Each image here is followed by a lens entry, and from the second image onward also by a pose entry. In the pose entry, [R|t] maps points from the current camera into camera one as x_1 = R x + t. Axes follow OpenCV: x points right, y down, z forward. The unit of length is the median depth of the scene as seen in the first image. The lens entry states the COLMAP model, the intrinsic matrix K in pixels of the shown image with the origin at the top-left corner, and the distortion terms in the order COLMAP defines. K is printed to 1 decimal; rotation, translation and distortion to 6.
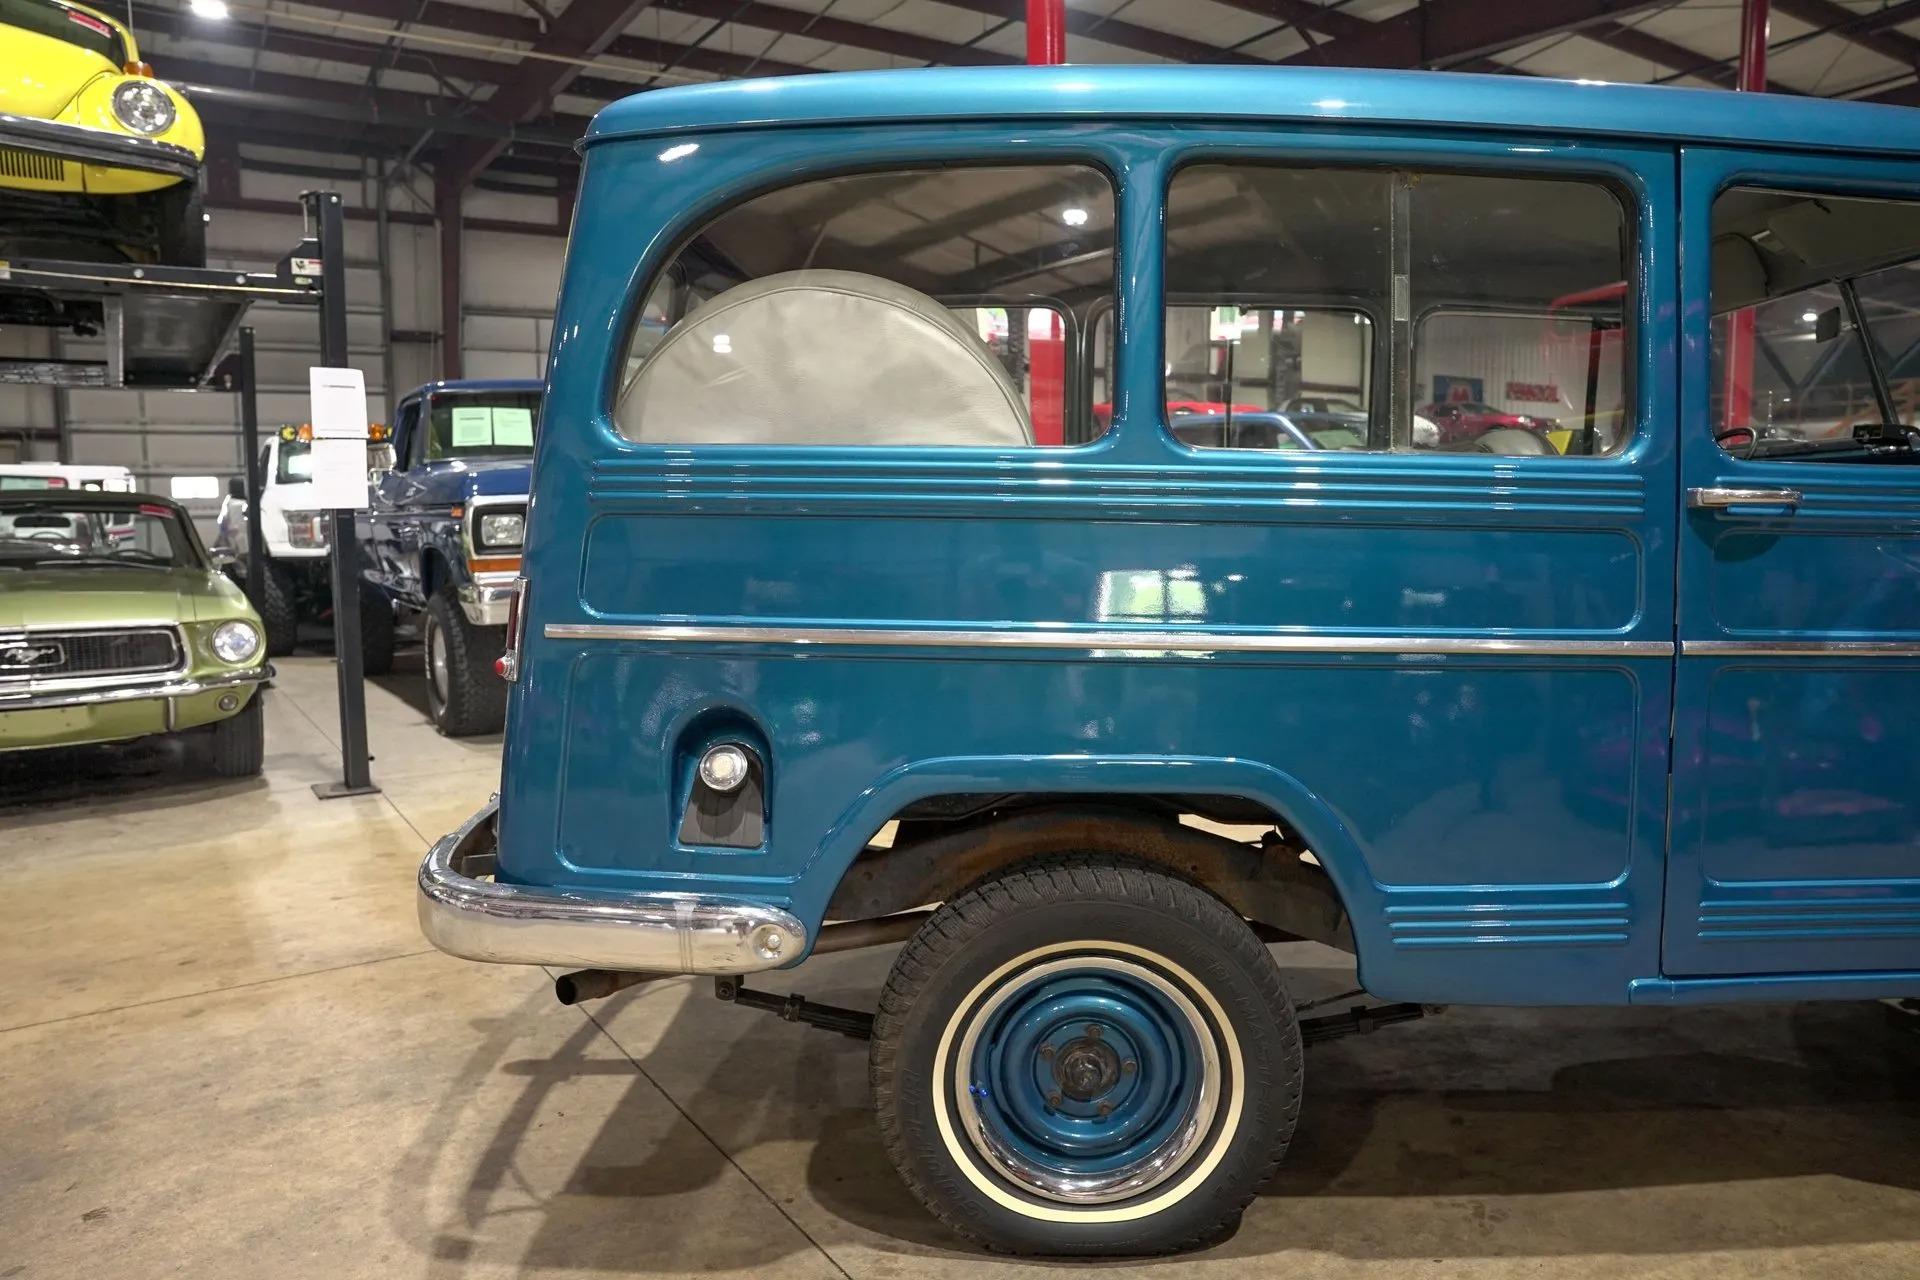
lens RADIAL K [[1310.7, 0, 965.7], [0, 1310.7, 645.1], [0, 0, 1]] dist [-0.139168, 0.109353]
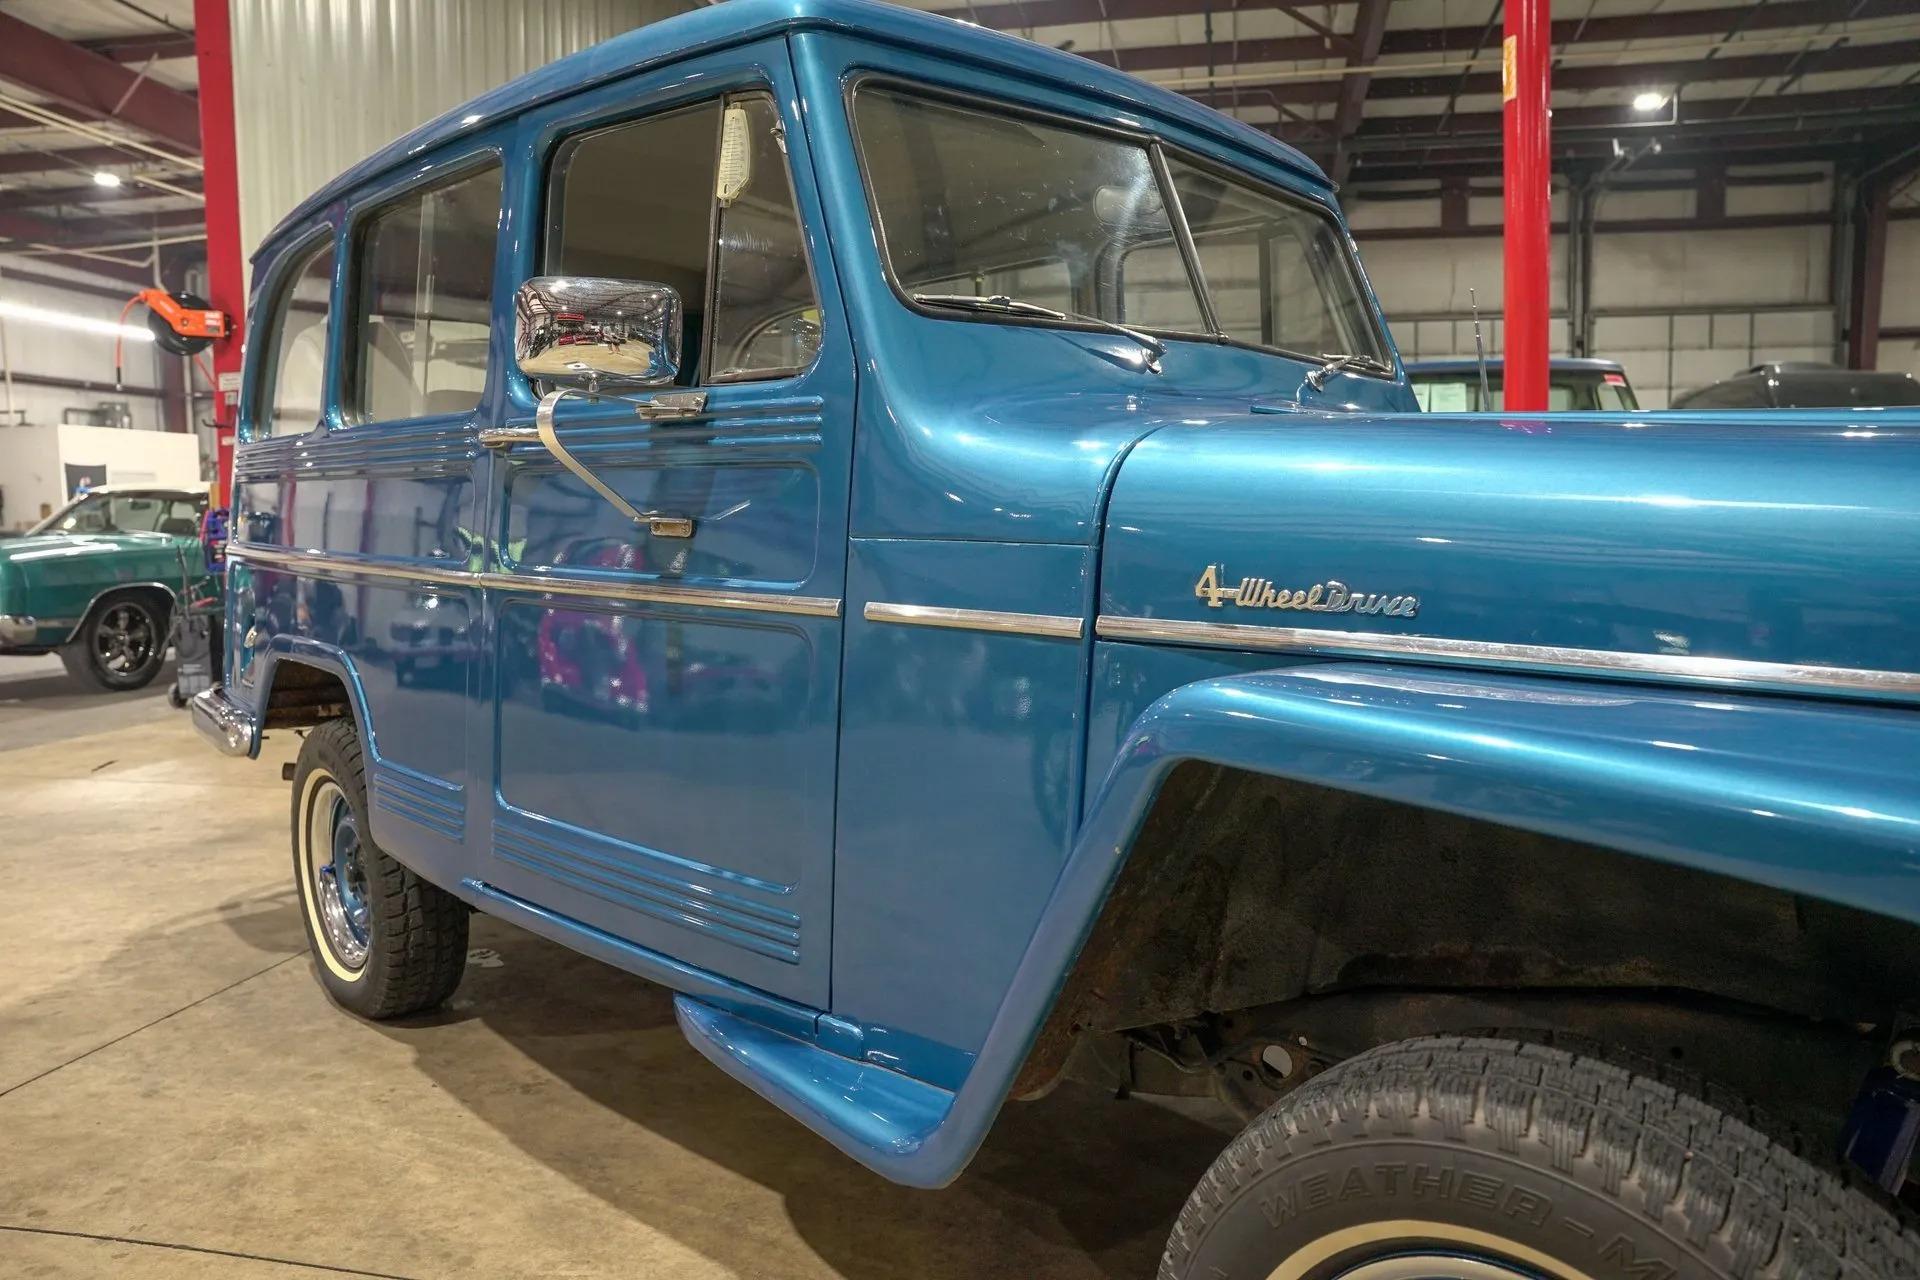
lens RADIAL K [[1310.7, 0, 964.2], [0, 1310.7, 638.3], [0, 0, 1]] dist [-0.139168, 0.109353]
pose [[0.702827, 0.064823, -0.708401, 0.612644], [-0.072505, 0.997181, 0.019314, 0.000446], [0.707656, 0.037788, 0.705546, 0.190819]]
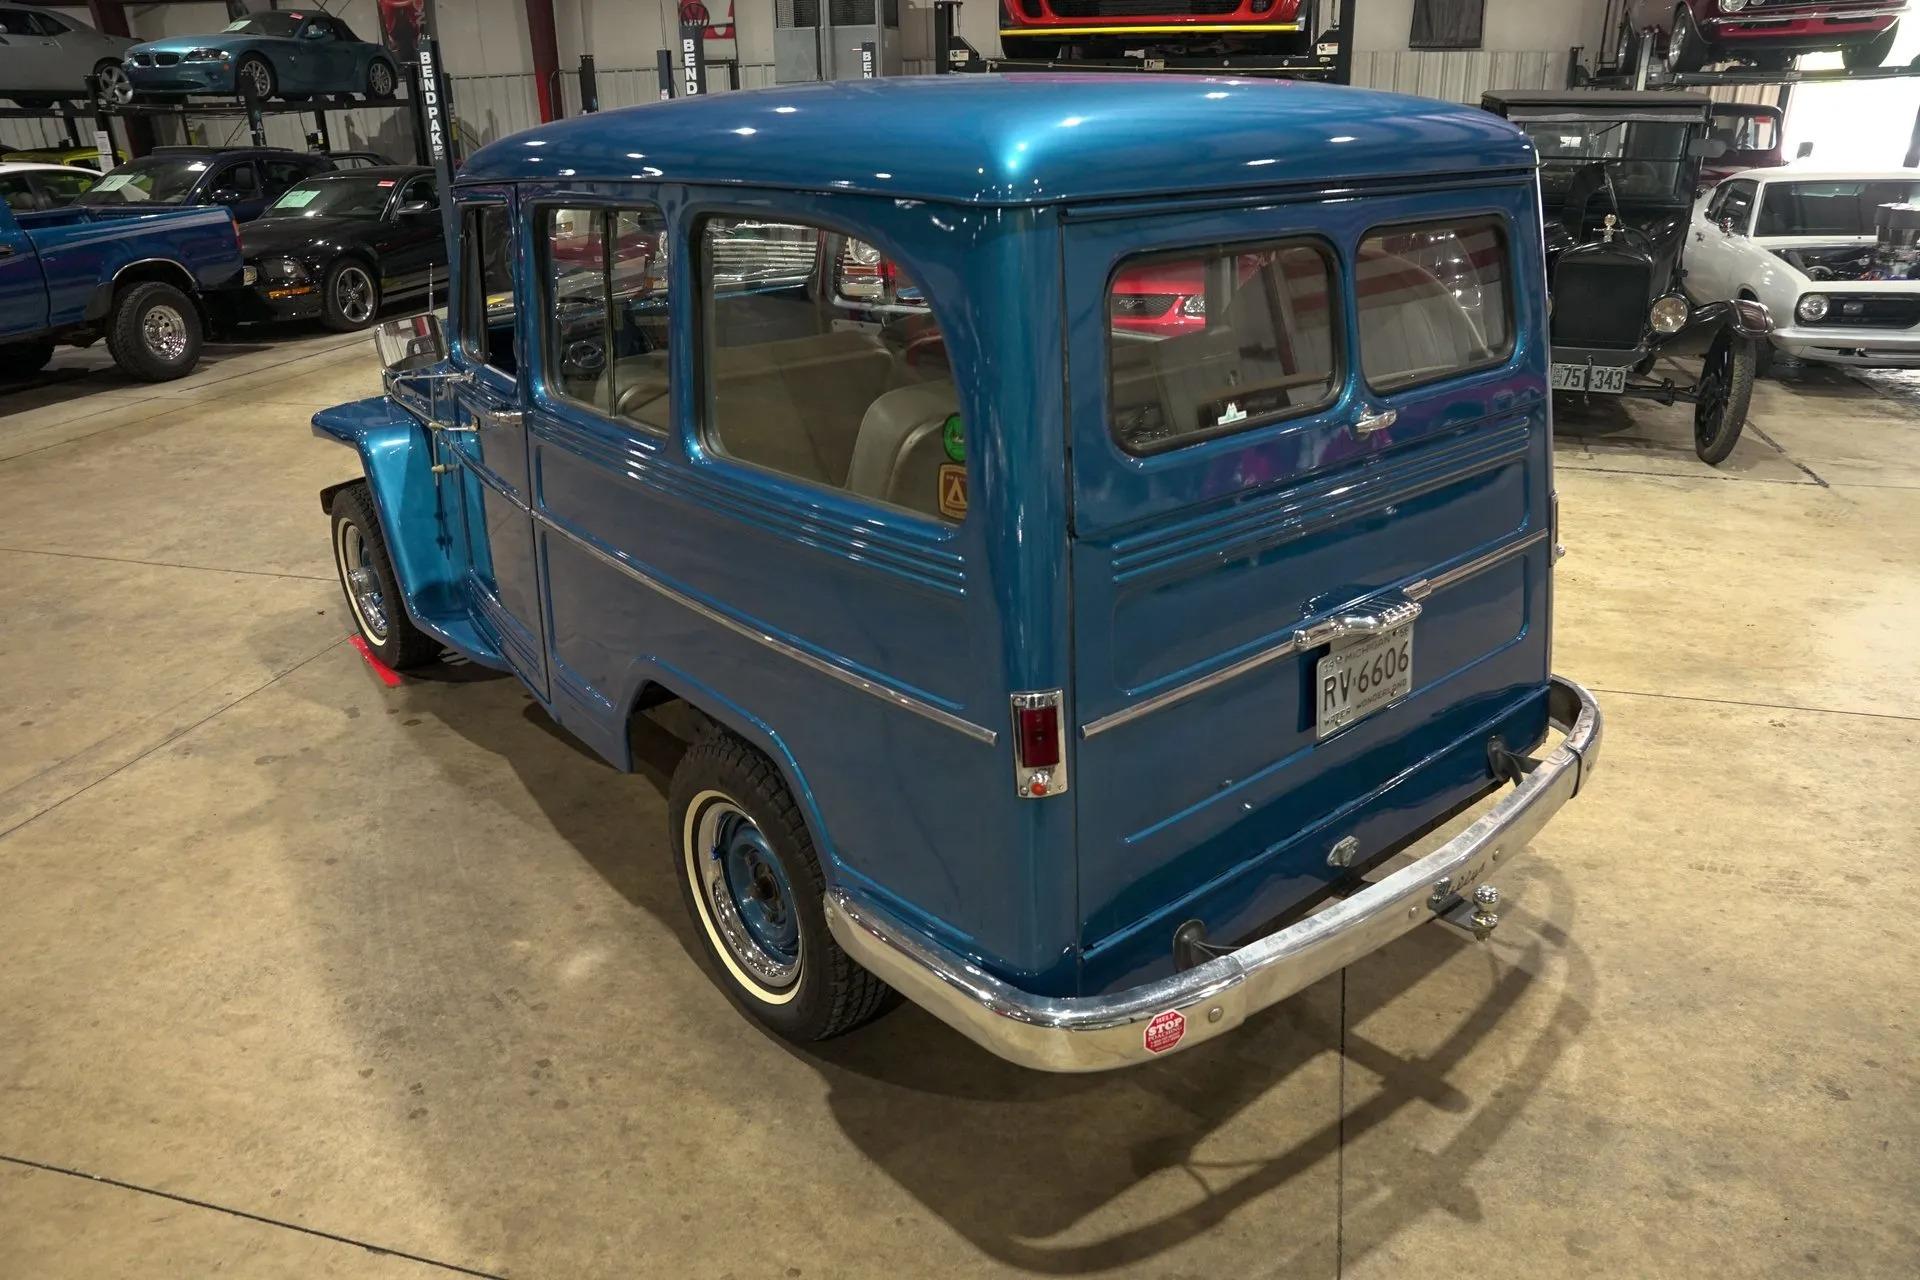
lens RADIAL K [[1310.7, 0, 967.8], [0, 1310.7, 642.2], [0, 0, 1]] dist [-0.139168, 0.109353]
pose [[-0.659419, -0.274782, 0.699758, -0.366409], [0.102469, 0.889268, 0.445761, -0.230445], [-0.744760, 0.365646, -0.558244, 0.899243]]
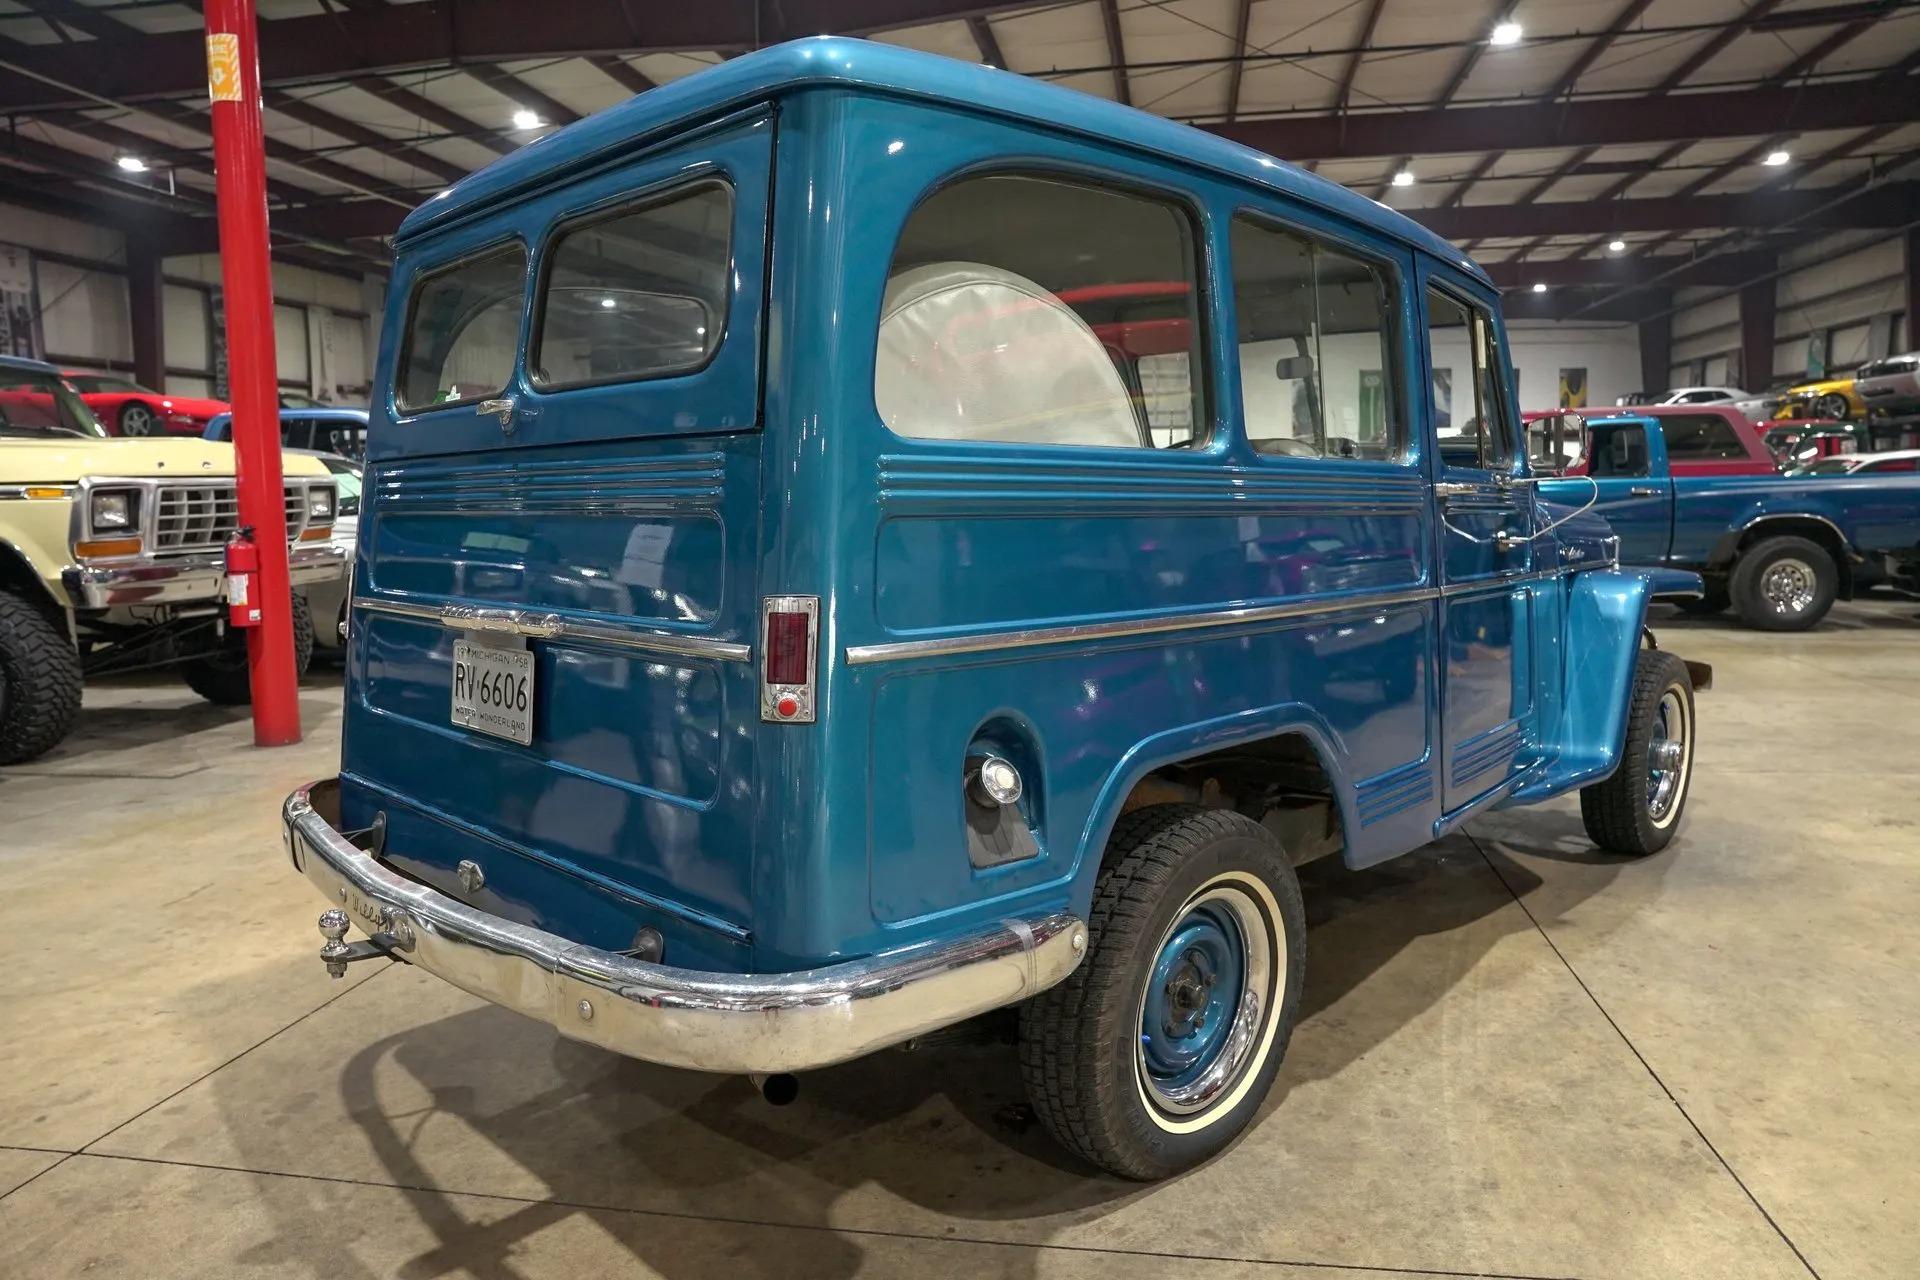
lens RADIAL K [[1310.7, 0, 959.8], [0, 1310.7, 653.3], [0, 0, 1]] dist [-0.139168, 0.109353]
pose [[0.688110, -0.095934, 0.719237, -0.338490], [0.090347, 0.994835, 0.046258, -0.017335], [-0.719960, 0.033151, 0.693223, 0.136490]]
